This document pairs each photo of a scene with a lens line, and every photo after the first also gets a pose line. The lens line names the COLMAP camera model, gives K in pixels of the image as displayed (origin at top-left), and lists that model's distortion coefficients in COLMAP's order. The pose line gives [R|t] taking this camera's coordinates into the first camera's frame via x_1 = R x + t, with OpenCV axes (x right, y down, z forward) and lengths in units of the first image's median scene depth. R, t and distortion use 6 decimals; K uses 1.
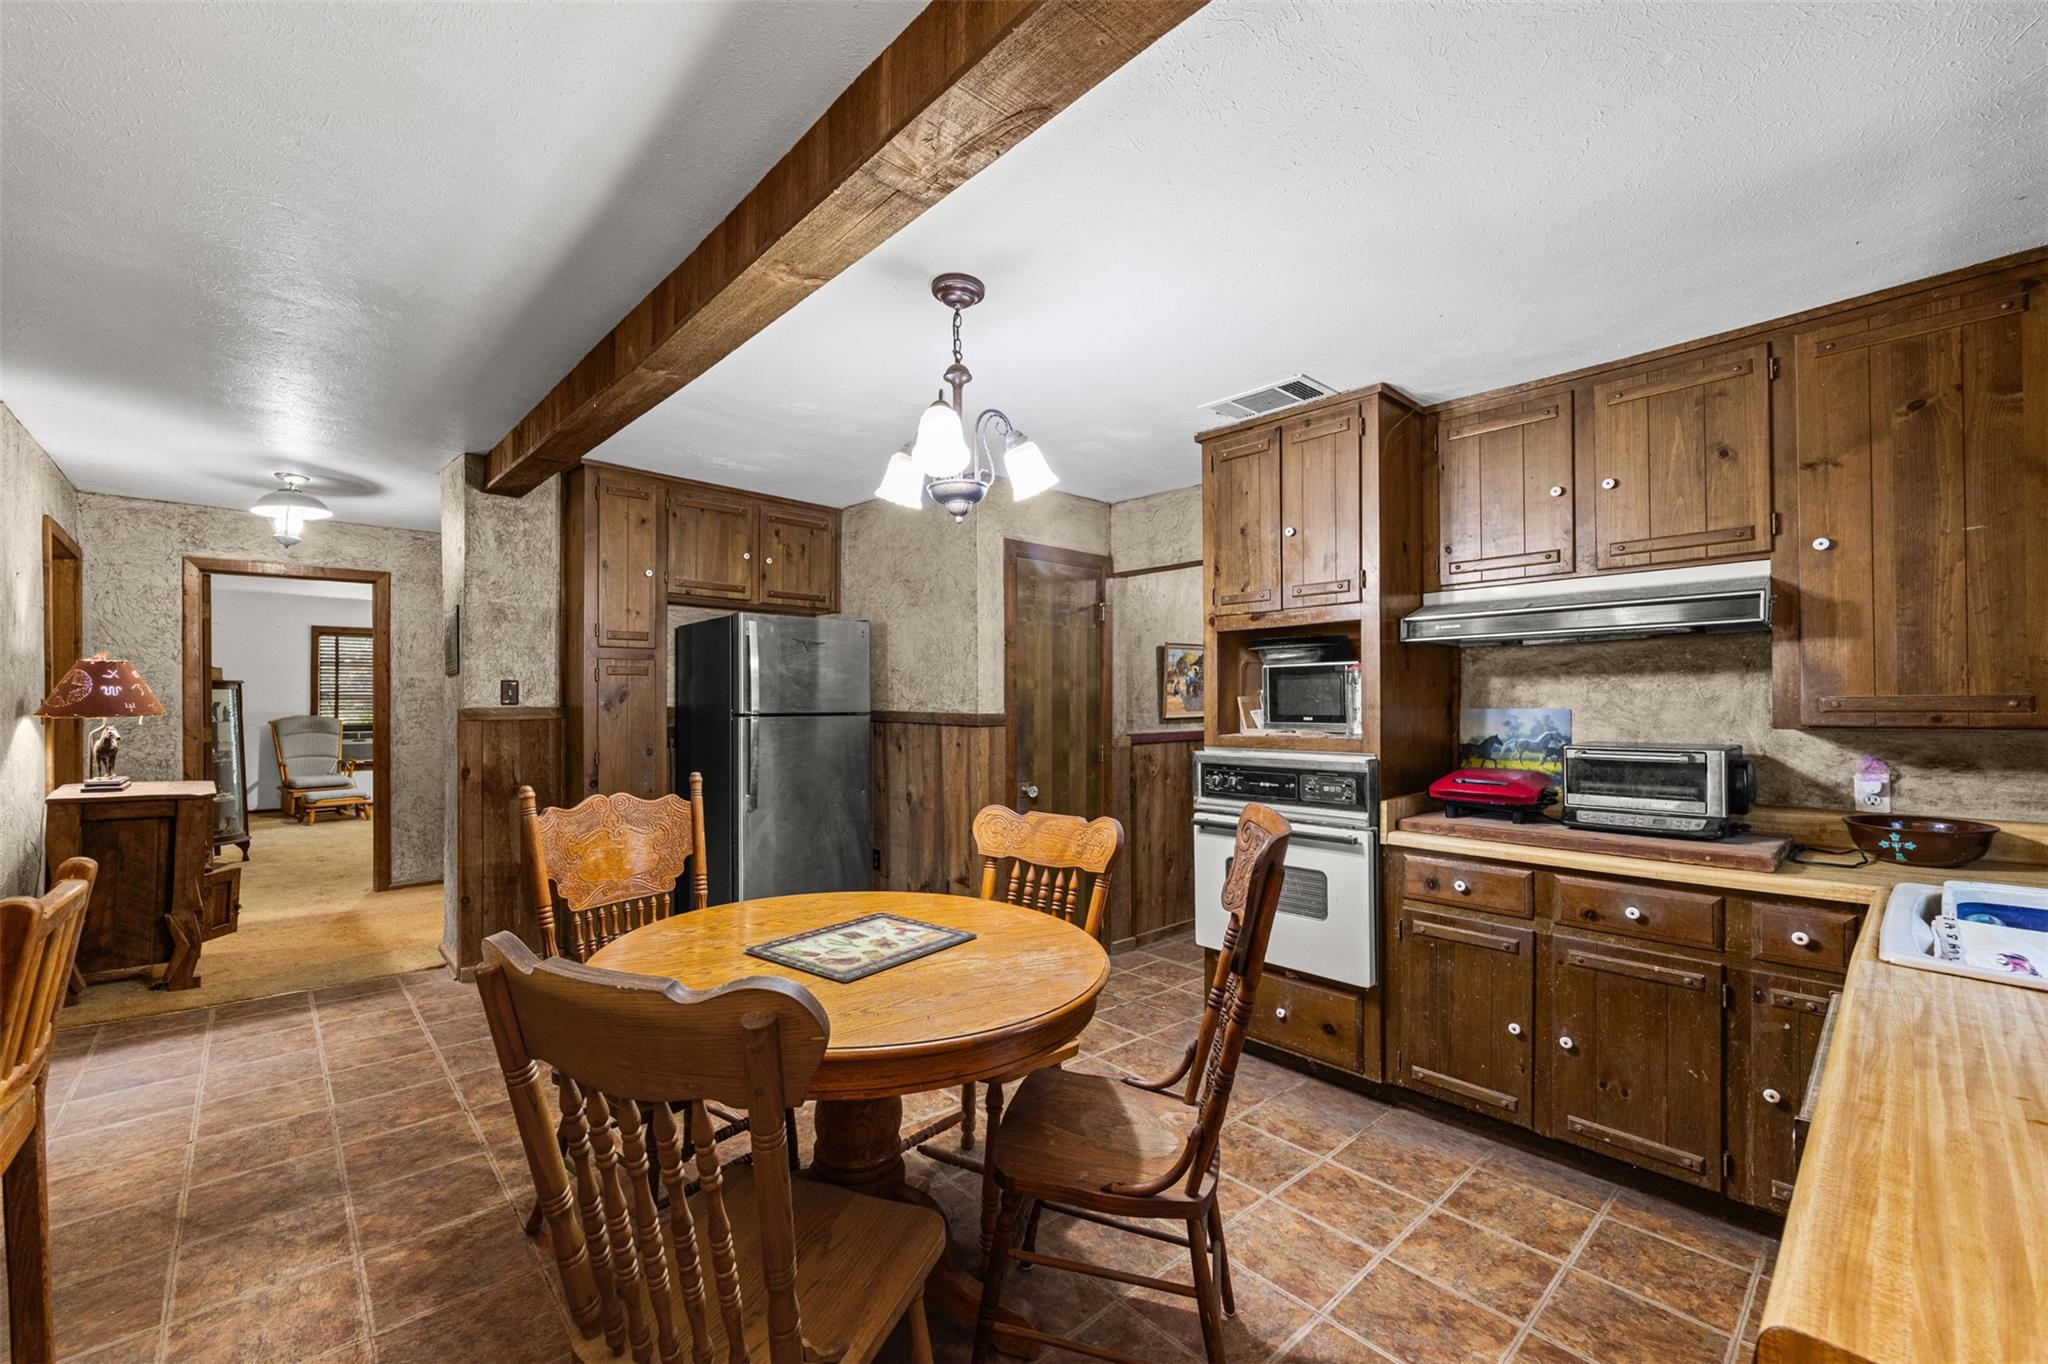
lens RADIAL K [[829.2, 0, 1024.5], [0, 829.2, 689.6], [0, 0, 1]] dist [0.001461, 0.000367]
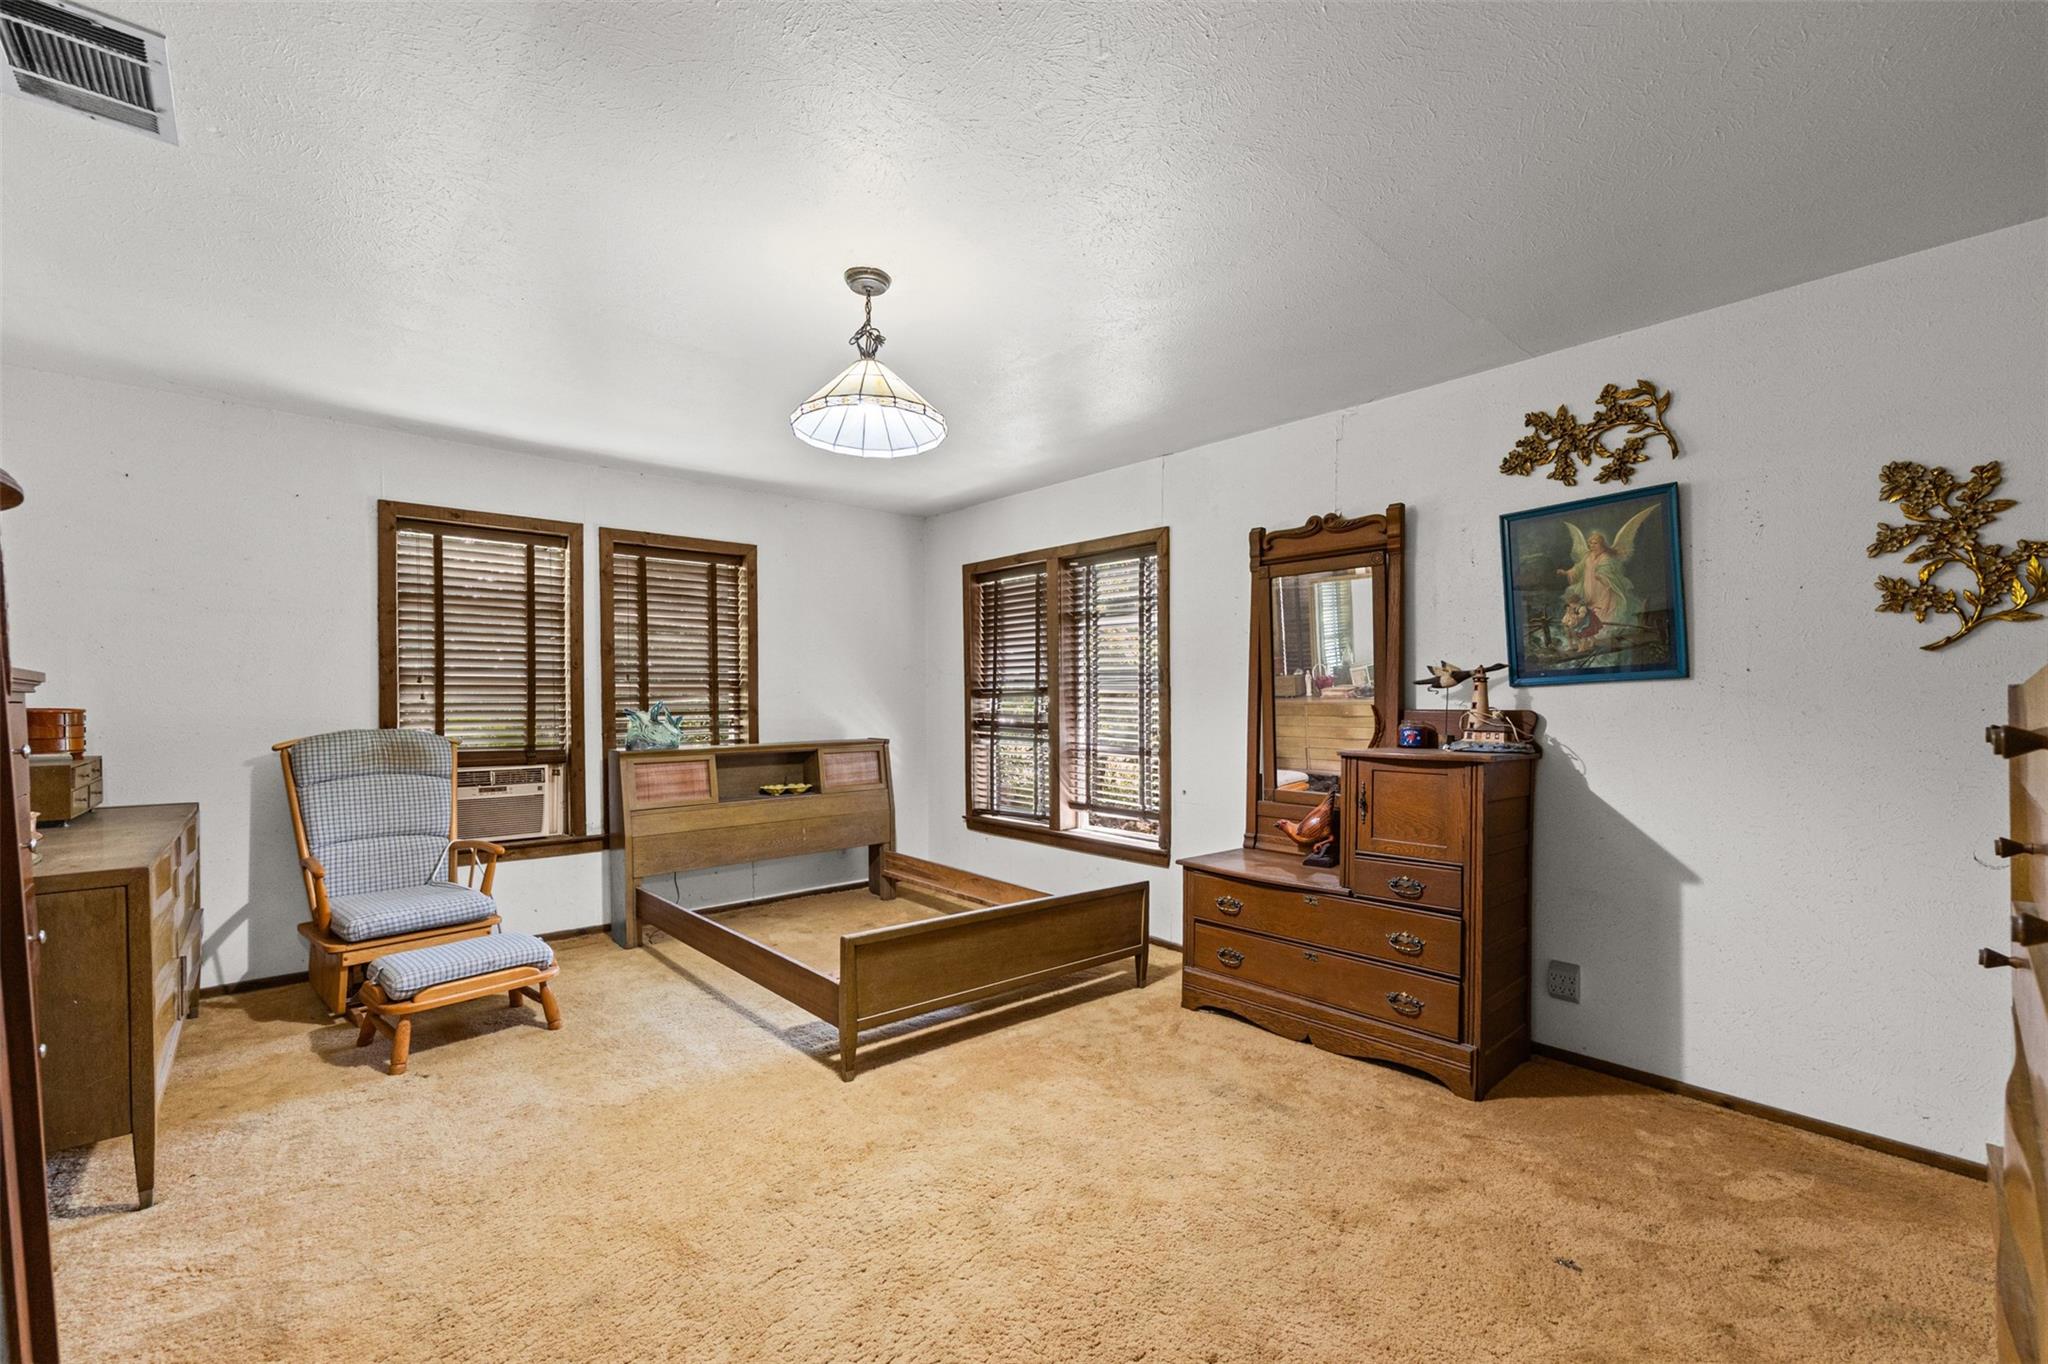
lens RADIAL K [[829.2, 0, 1024.4], [0, 829.2, 693.9], [0, 0, 1]] dist [0.001461, 0.000367]
pose [[0.999974, 0.005664, -0.004434, -0.546348], [-0.005591, 0.999851, 0.016319, 0.006647], [0.004526, -0.016294, 0.999857, 0.602172]]
